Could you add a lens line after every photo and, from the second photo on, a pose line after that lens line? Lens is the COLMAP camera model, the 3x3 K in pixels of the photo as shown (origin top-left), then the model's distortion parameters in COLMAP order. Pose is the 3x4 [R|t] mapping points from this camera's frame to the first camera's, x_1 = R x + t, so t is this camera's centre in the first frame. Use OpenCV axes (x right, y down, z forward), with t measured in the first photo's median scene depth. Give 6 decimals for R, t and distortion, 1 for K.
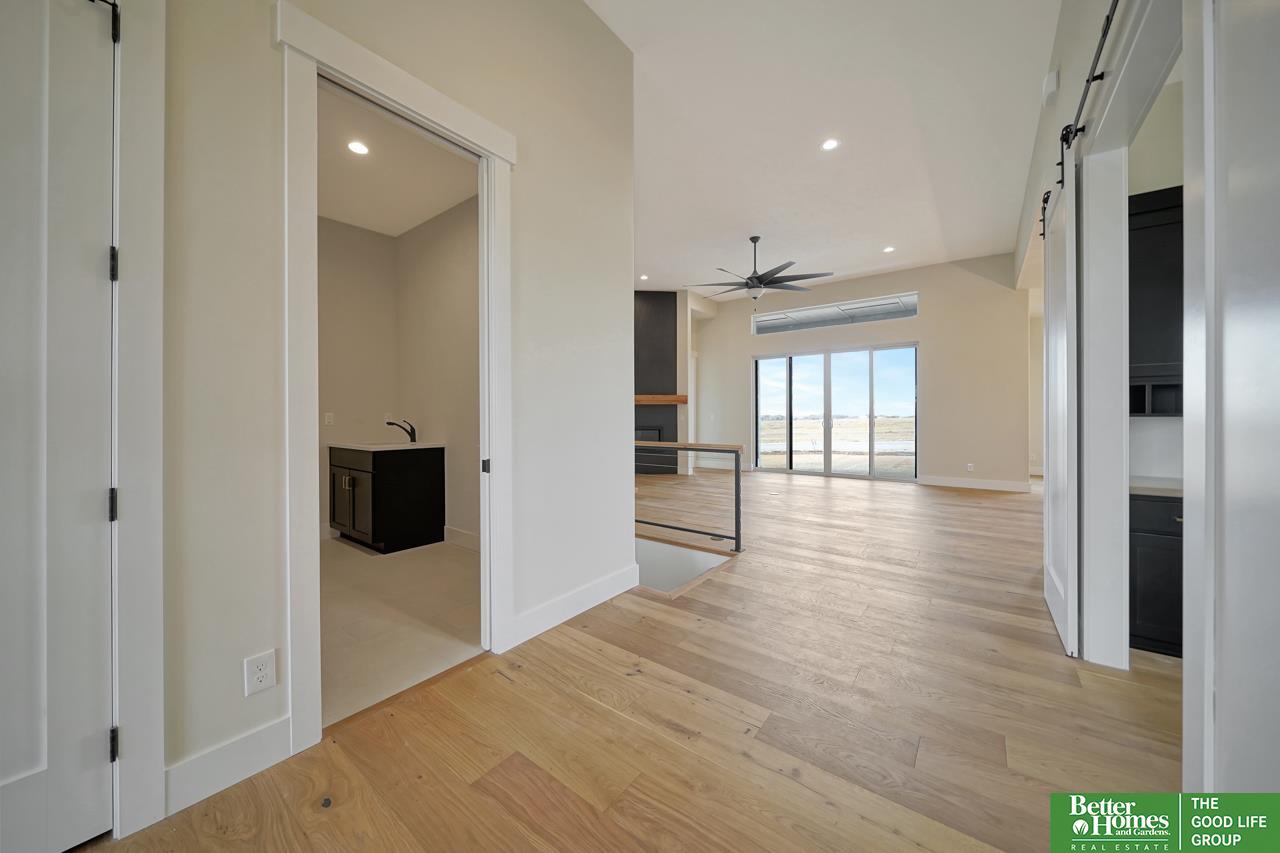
lens RADIAL K [[455.2, 0, 626.8], [0, 455.2, 412.1], [0, 0, 1]] dist [-0.001897, -0.000123]
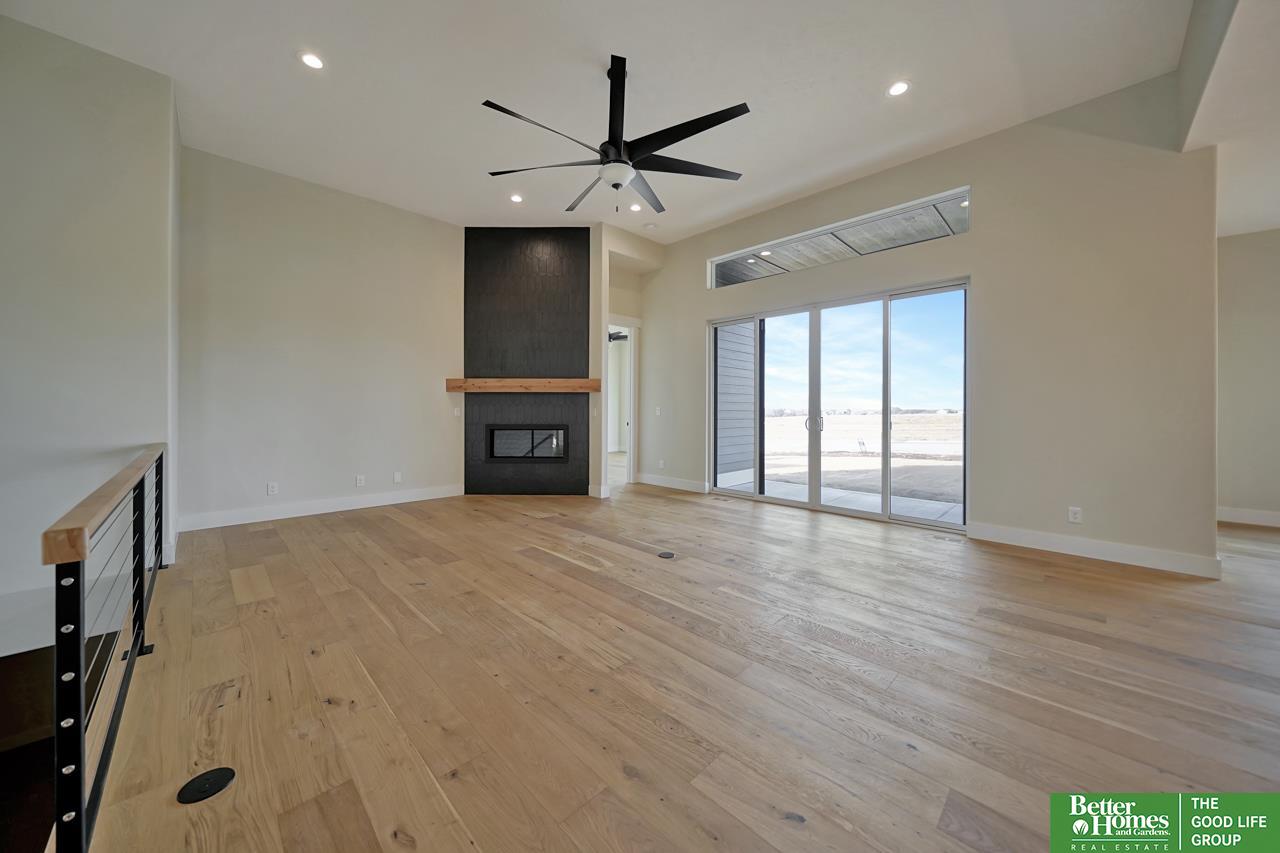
lens RADIAL K [[443.7, 0, 633.3], [0, 443.7, 403.9], [0, 0, 1]] dist [-0.003559, -0.000136]
pose [[0.991108, 0.006130, -0.132918, 0.307906], [-0.006581, 0.999974, -0.002951, 0.001084], [0.132896, 0.003800, 0.991123, 0.414403]]
